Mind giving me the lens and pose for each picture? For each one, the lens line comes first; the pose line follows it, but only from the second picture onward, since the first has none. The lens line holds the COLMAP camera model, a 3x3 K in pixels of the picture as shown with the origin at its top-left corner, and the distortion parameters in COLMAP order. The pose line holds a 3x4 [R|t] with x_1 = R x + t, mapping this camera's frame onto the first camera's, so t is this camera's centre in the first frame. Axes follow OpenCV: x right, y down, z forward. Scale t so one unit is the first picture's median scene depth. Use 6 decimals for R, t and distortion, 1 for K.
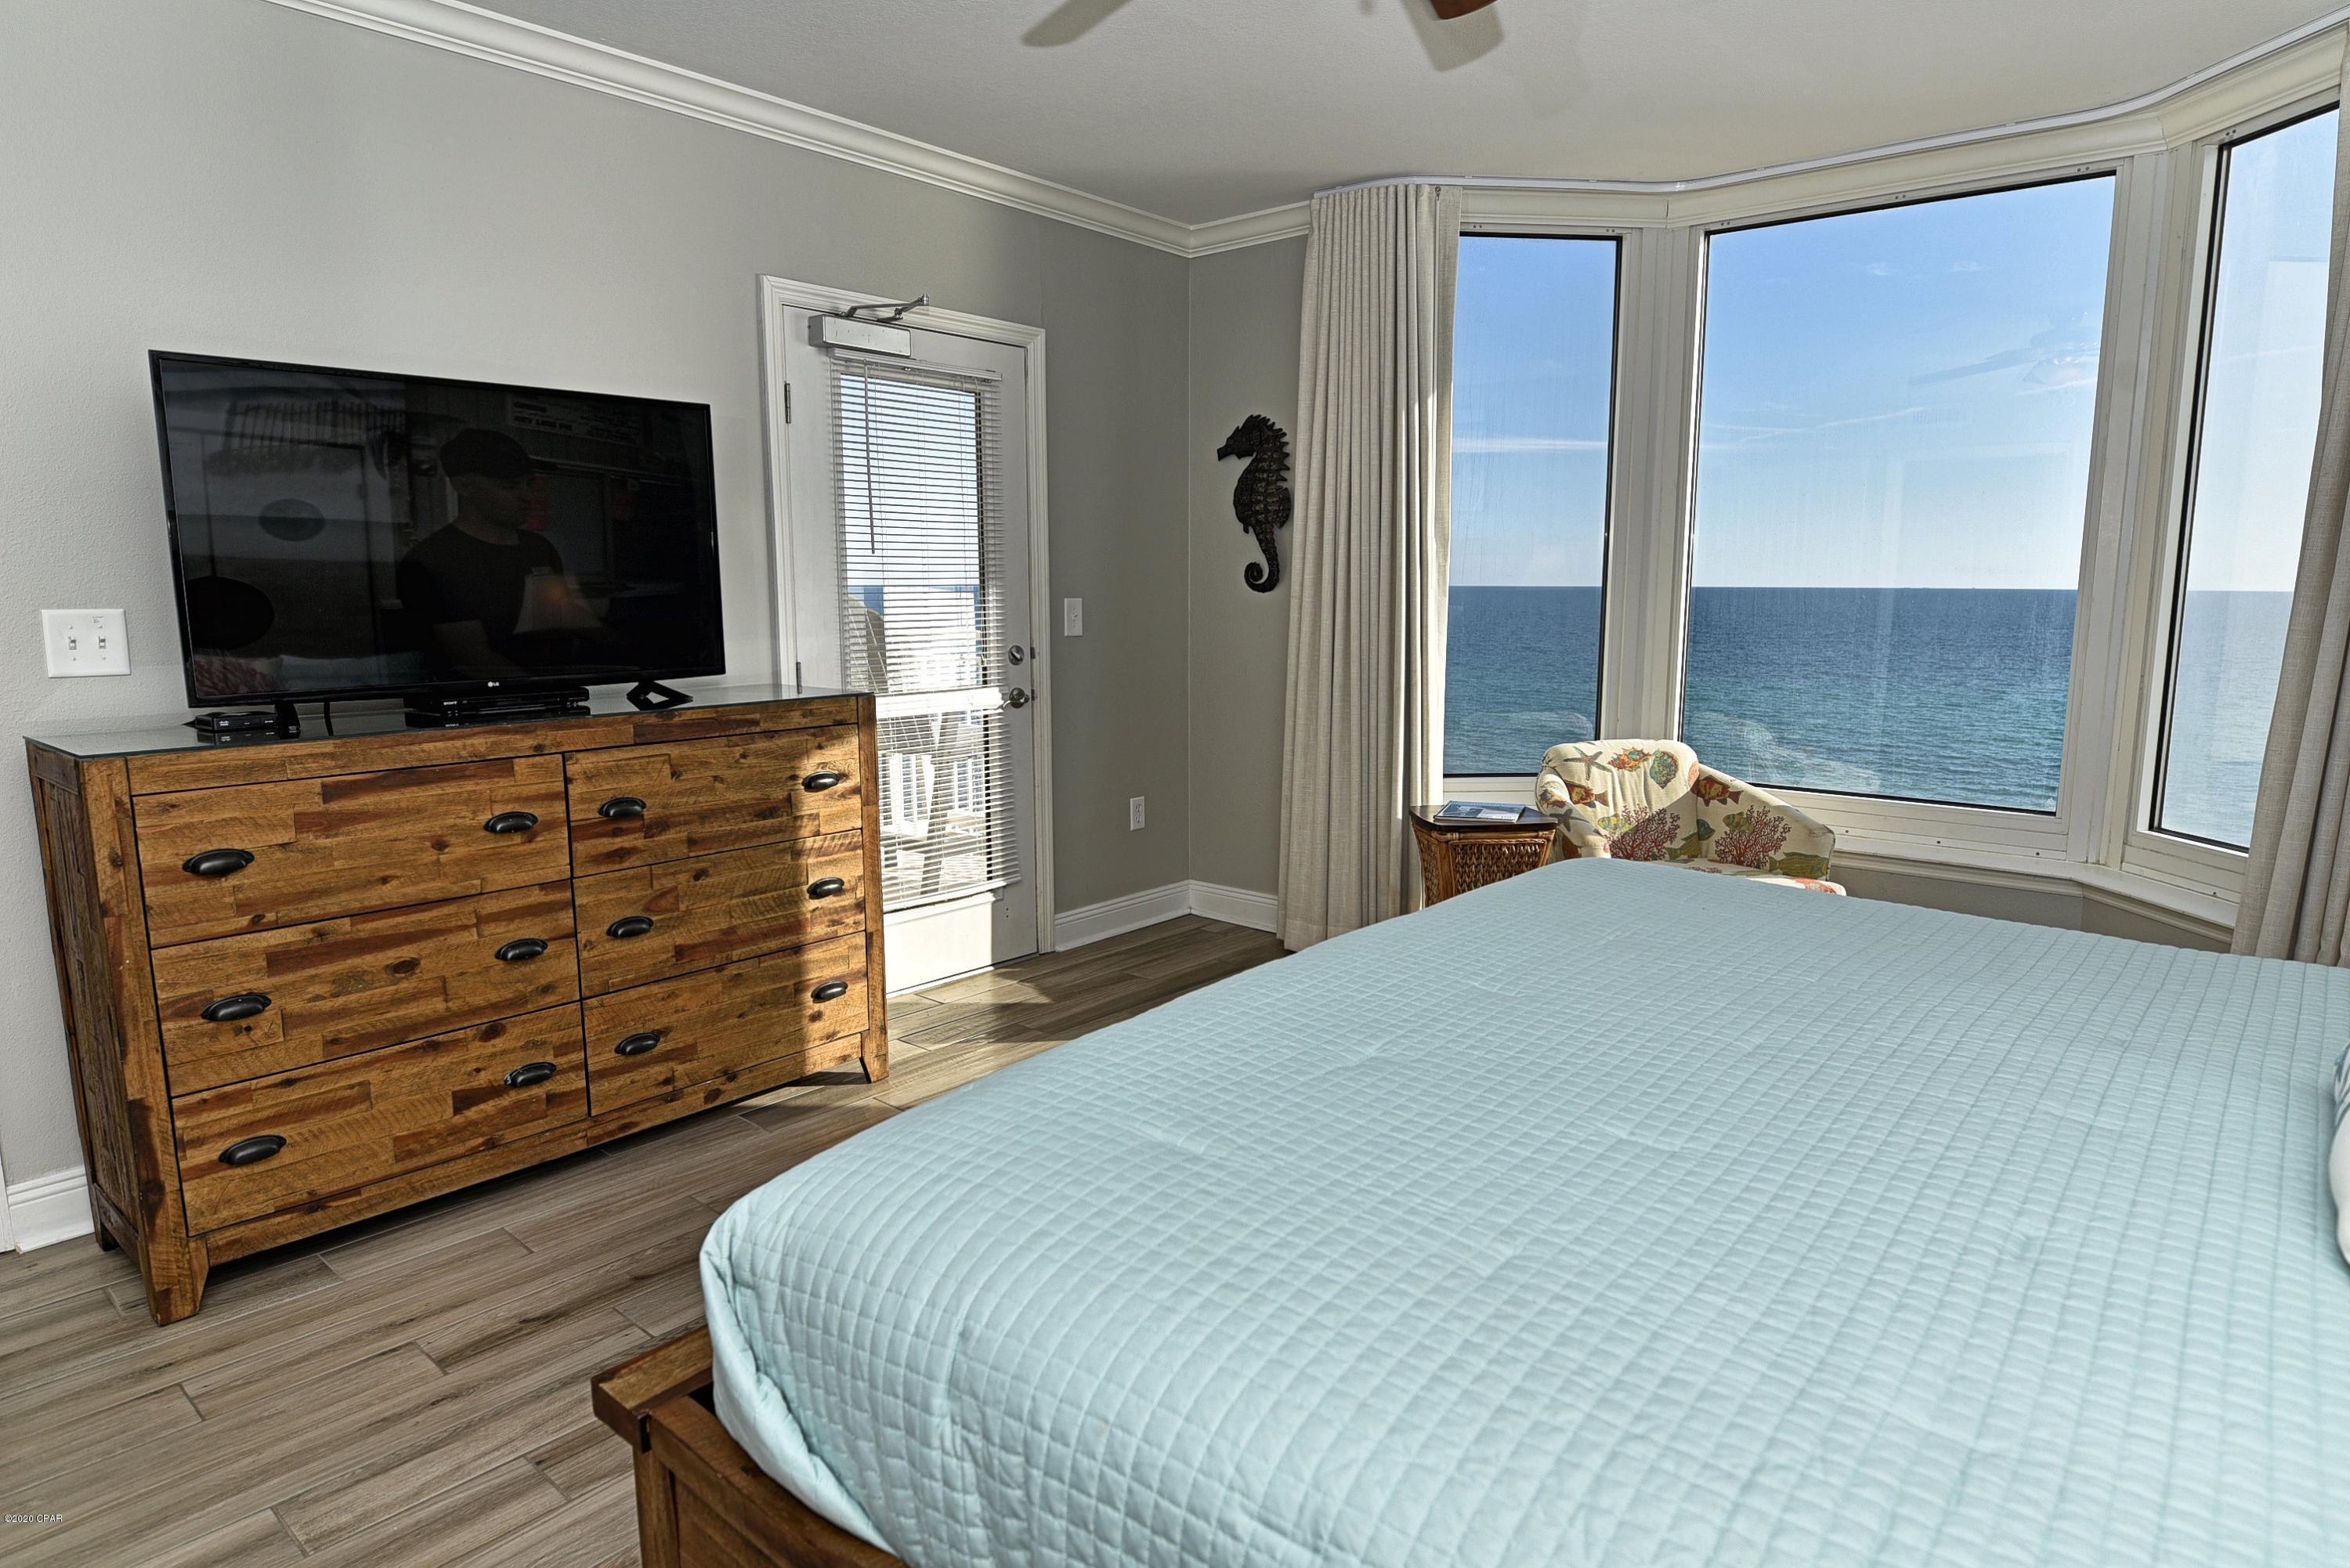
lens RADIAL K [[1355.5, 0, 1176.3], [0, 1355.5, 791.6], [0, 0, 1]] dist [-0.020739, -0.000870]
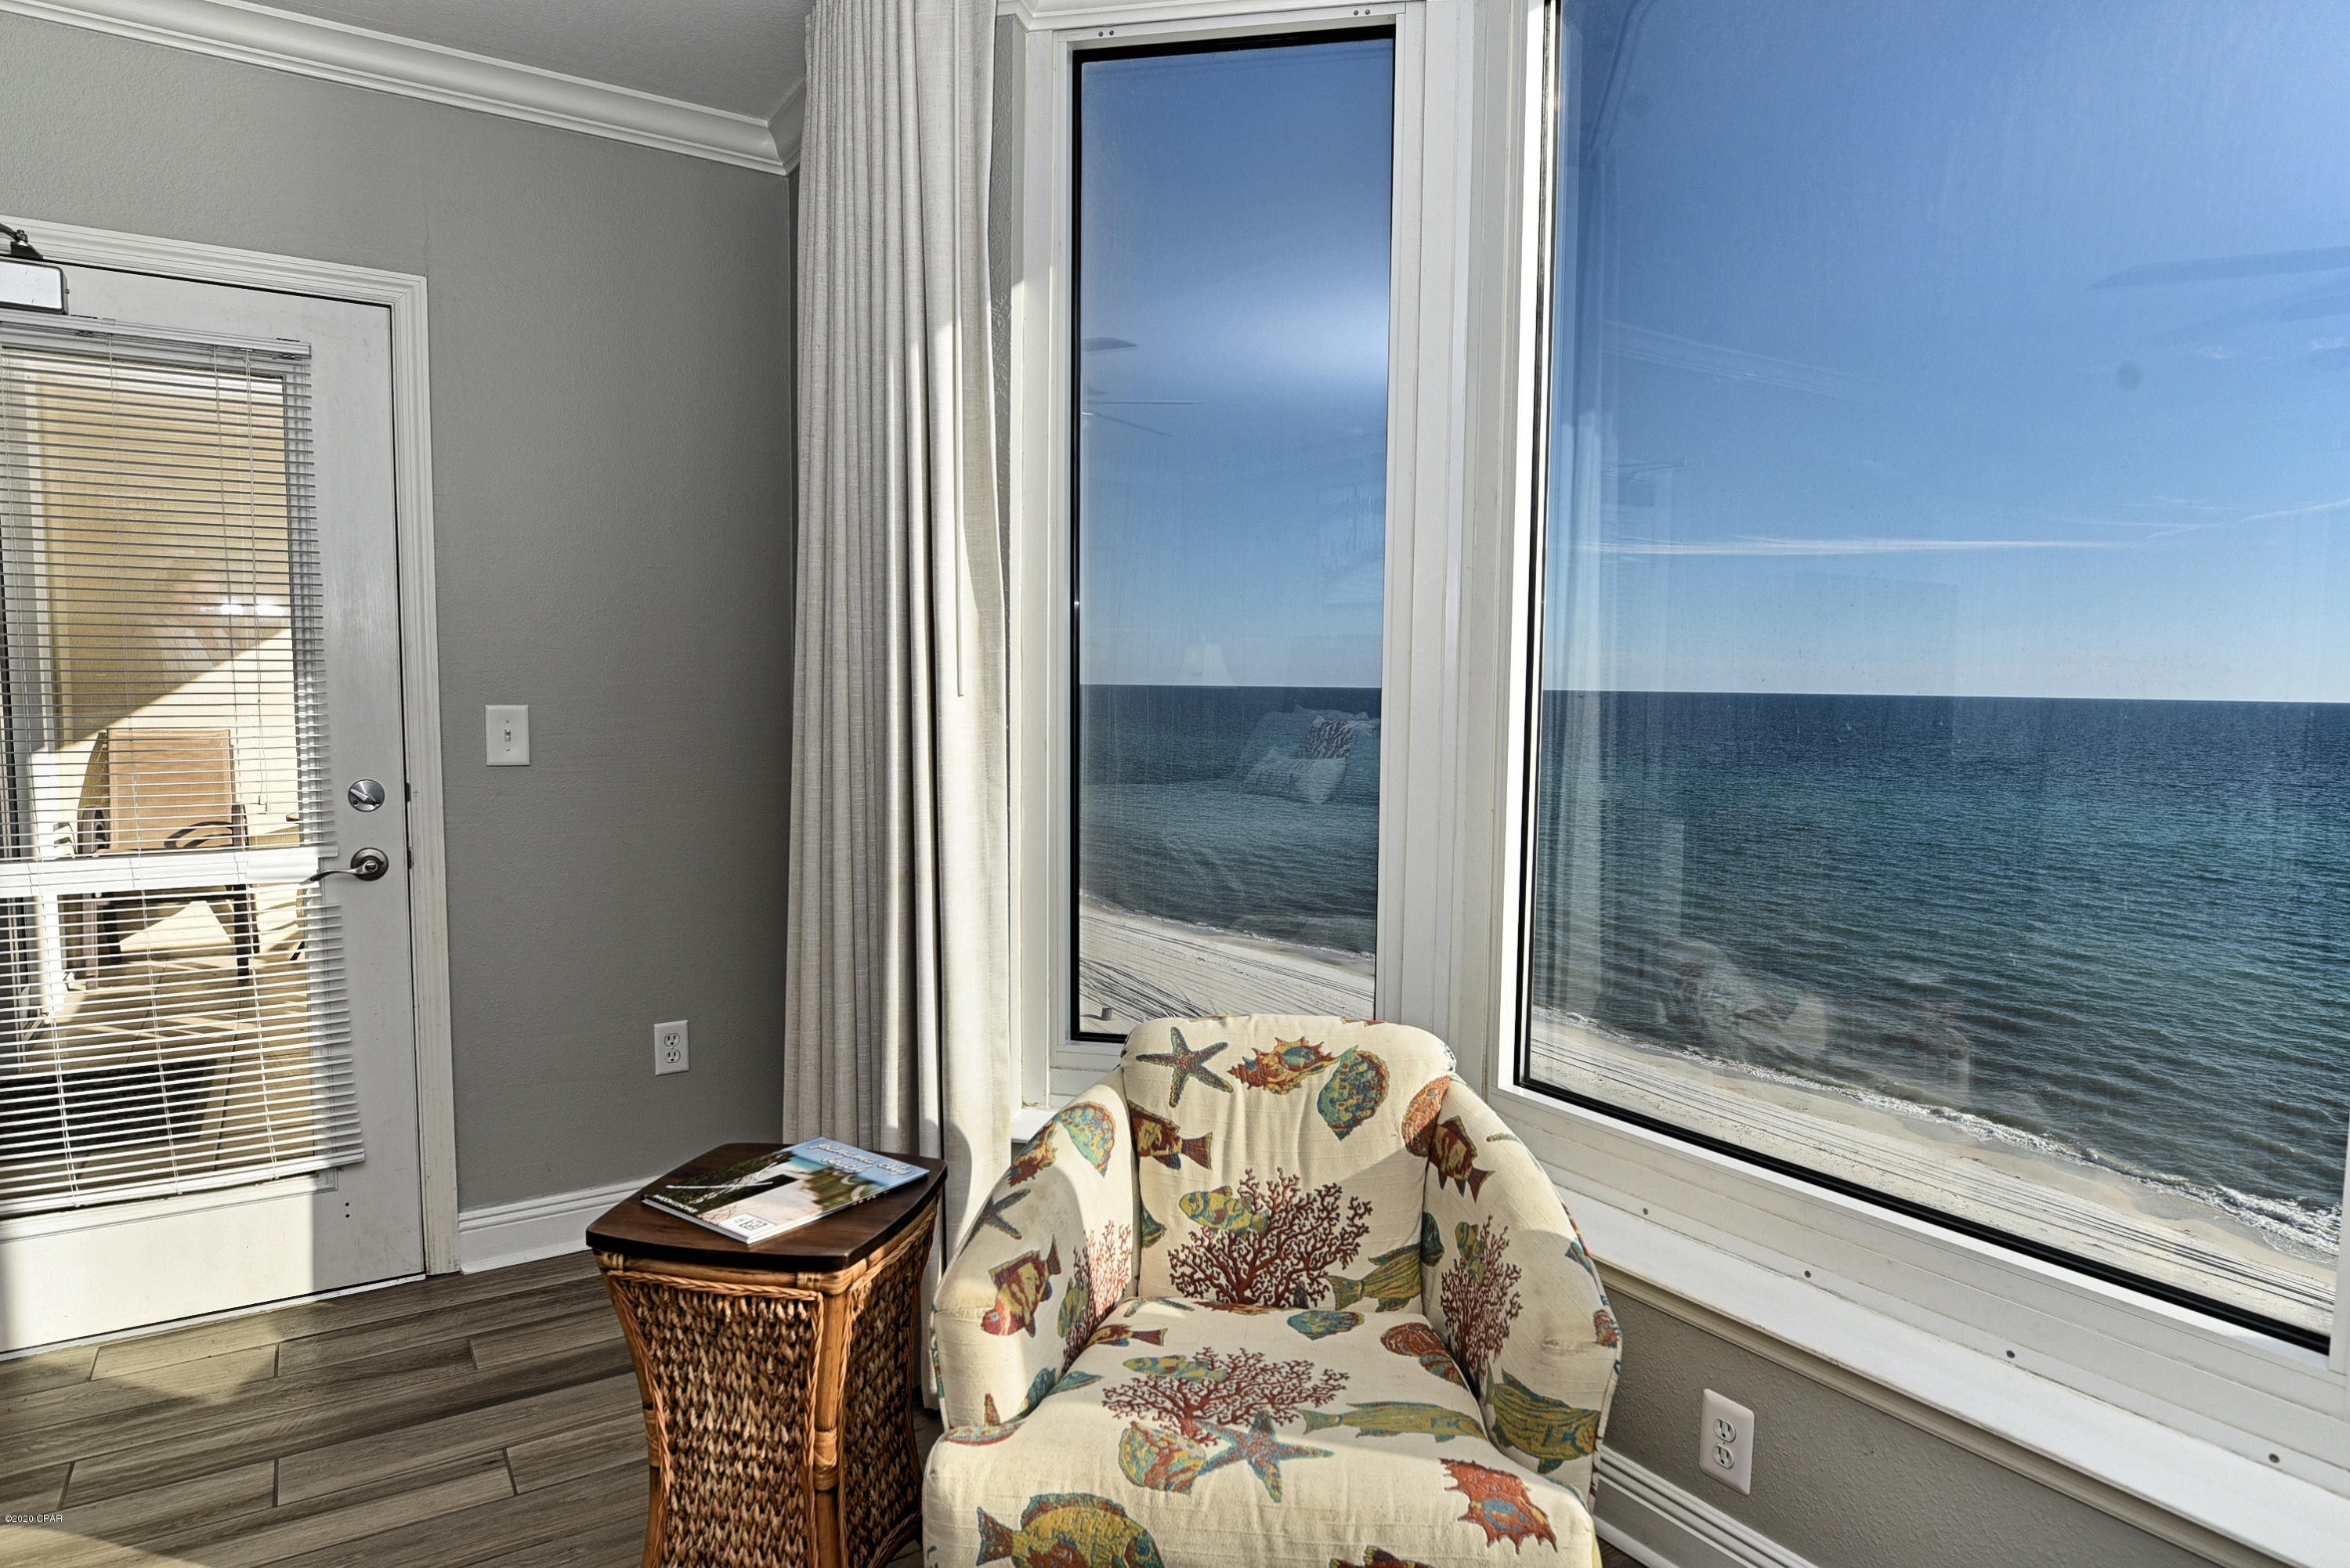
lens RADIAL K [[1355.5, 0, 1176.3], [0, 1355.5, 791.6], [0, 0, 1]] dist [-0.020739, -0.000870]
pose [[0.958901, 0.032717, -0.281847, 0.436032], [-0.053337, 0.996406, -0.065798, -0.086681], [0.278682, 0.078126, 0.957200, 0.545483]]
